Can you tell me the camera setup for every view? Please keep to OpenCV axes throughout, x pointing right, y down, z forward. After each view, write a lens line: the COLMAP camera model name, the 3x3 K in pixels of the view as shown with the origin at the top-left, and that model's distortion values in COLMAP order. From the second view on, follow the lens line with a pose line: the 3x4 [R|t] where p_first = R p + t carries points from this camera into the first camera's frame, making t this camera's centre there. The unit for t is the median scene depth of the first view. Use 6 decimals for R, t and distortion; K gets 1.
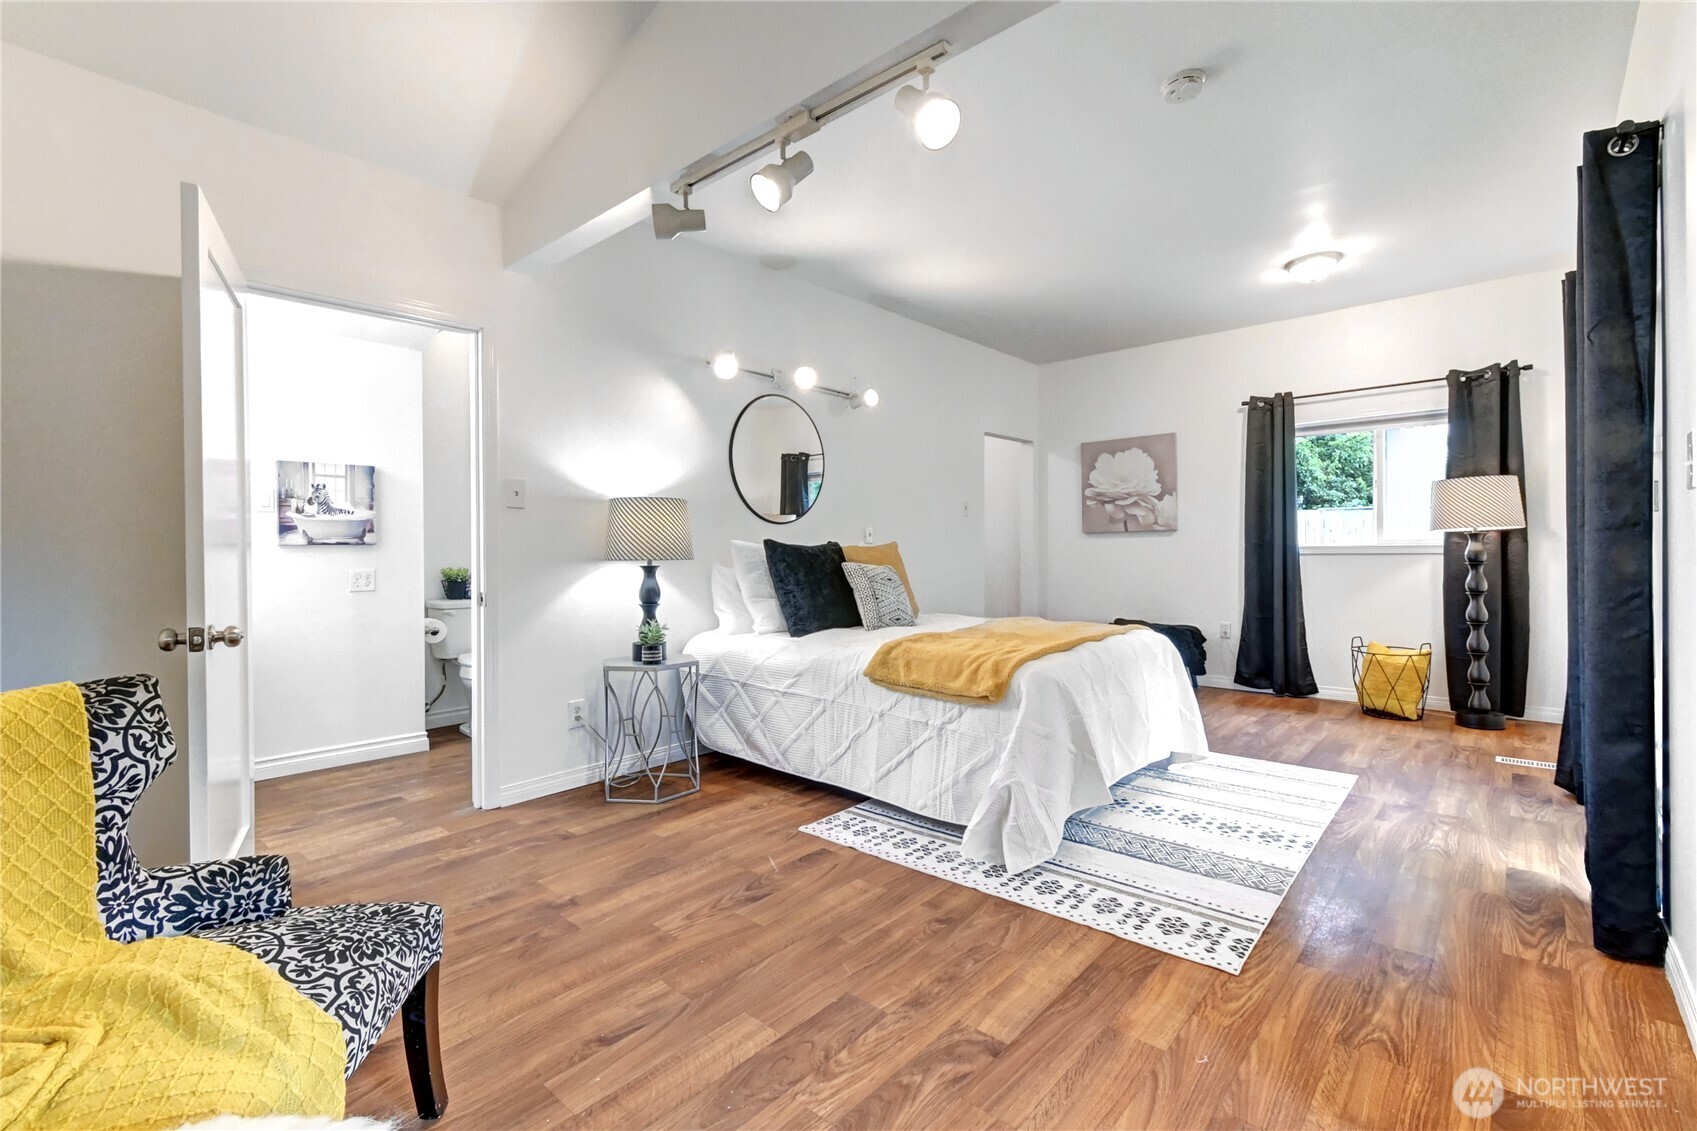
lens RADIAL K [[773.7, 0, 858.5], [0, 773.7, 554.1], [0, 0, 1]] dist [0.001514, -0.000455]
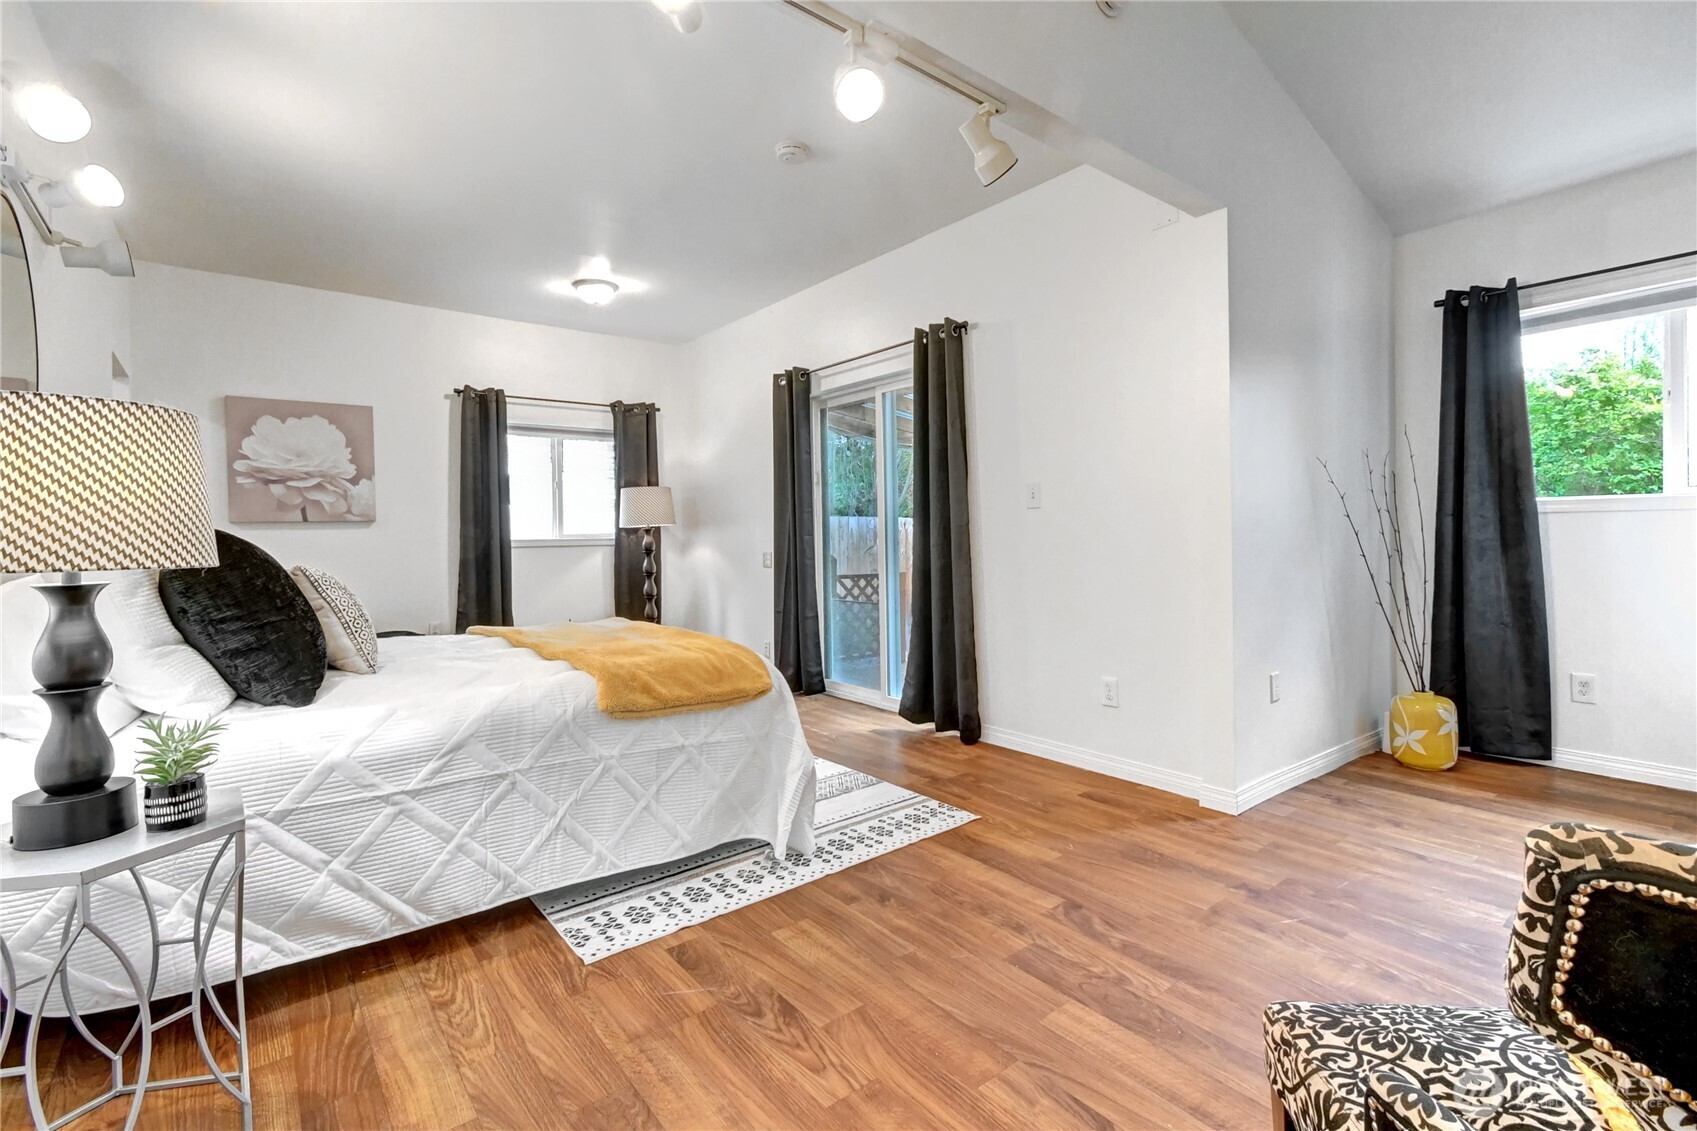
lens RADIAL K [[773.7, 0, 870.3], [0, 773.7, 538.9], [0, 0, 1]] dist [0.001514, -0.000455]
pose [[0.144973, -0.000394, 0.989435, -0.692113], [0.016906, 0.999855, -0.002079, -0.000549], [-0.989291, 0.017029, 0.144959, 0.656148]]
